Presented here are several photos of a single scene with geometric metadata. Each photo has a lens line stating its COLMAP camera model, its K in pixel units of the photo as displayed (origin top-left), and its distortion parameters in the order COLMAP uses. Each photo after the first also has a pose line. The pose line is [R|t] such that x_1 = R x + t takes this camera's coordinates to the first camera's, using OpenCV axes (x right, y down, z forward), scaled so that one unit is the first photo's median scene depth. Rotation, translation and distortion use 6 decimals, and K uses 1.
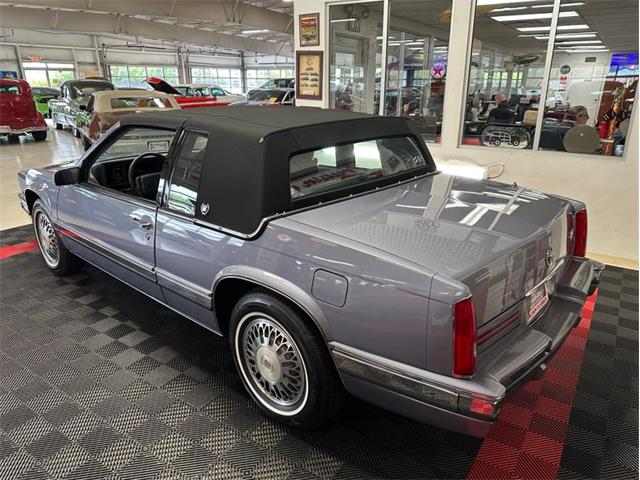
lens RADIAL K [[459.2, 0, 320.0], [0, 459.2, 240.0], [0, 0, 1]] dist [0.028418, -0.029530]
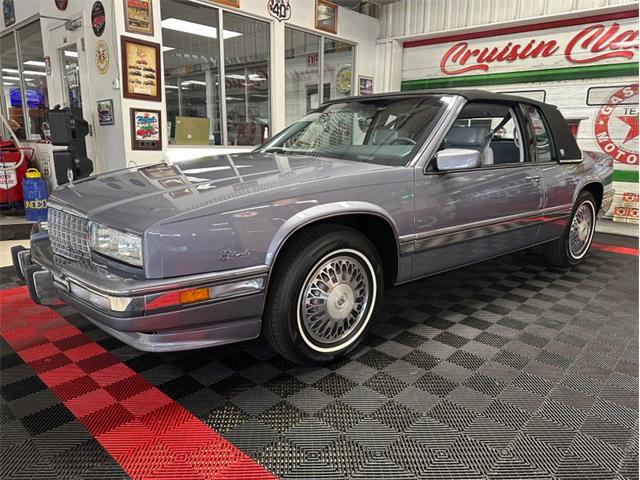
lens RADIAL K [[459.2, 0, 320.0], [0, 459.2, 240.0], [0, 0, 1]] dist [0.028418, -0.029530]
pose [[0.153265, -0.212469, 0.965074, -0.797596], [0.302863, 0.939713, 0.158787, -0.116422], [-0.940629, 0.267949, 0.208374, 0.622658]]
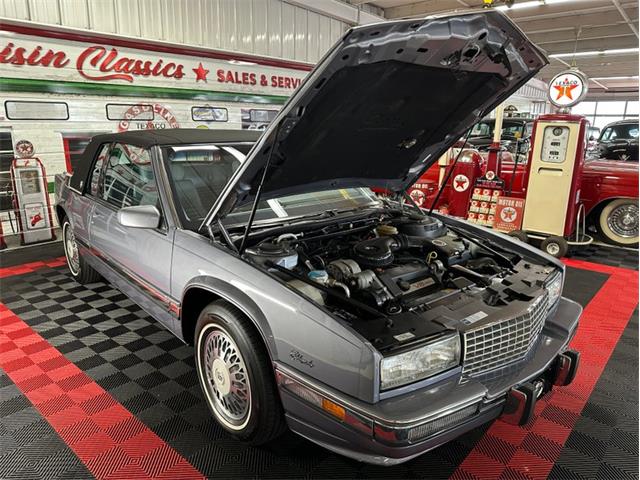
lens RADIAL K [[461.1, 0, 316.2], [0, 461.1, 238.2], [0, 0, 1]] dist [0.001205, -0.003446]
pose [[-0.990733, -0.041341, 0.129381, -0.330276], [0.035676, 0.839904, 0.541562, -0.388754], [-0.131057, 0.541159, -0.830645, 1.189975]]
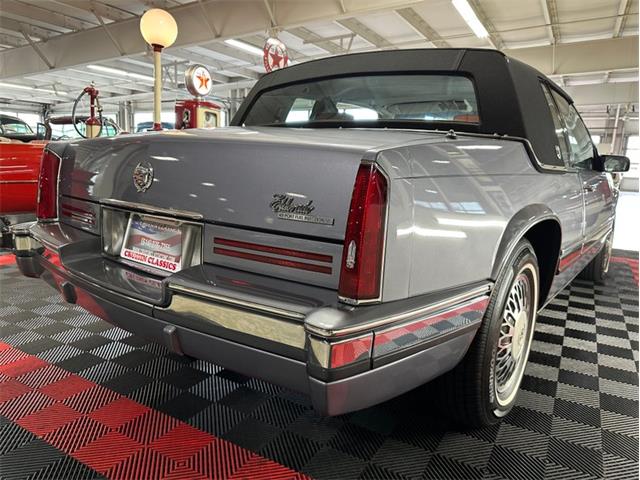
lens RADIAL K [[460.6, 0, 320.0], [0, 460.6, 240.0], [0, 0, 1]] dist [0.002576, -0.003299]
pose [[0.068577, 0.171557, -0.982784, 0.437863], [-0.356920, 0.924121, 0.136412, -0.021975], [0.931614, 0.341421, 0.124606, 0.440340]]
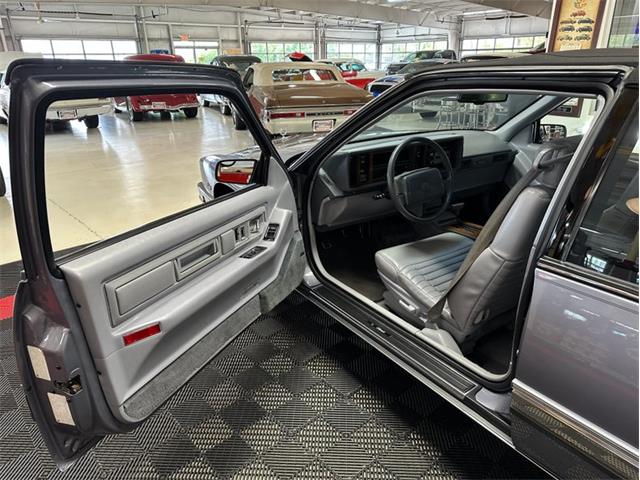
lens RADIAL K [[454.6, 0, 317.6], [0, 454.6, 240.9], [0, 0, 1]] dist [0.046513, -0.053700]
pose [[0.969588, 0.072352, -0.233803, -0.213077], [-0.061532, 0.996683, 0.053255, -0.045777], [0.236880, -0.037249, 0.970824, 0.229574]]
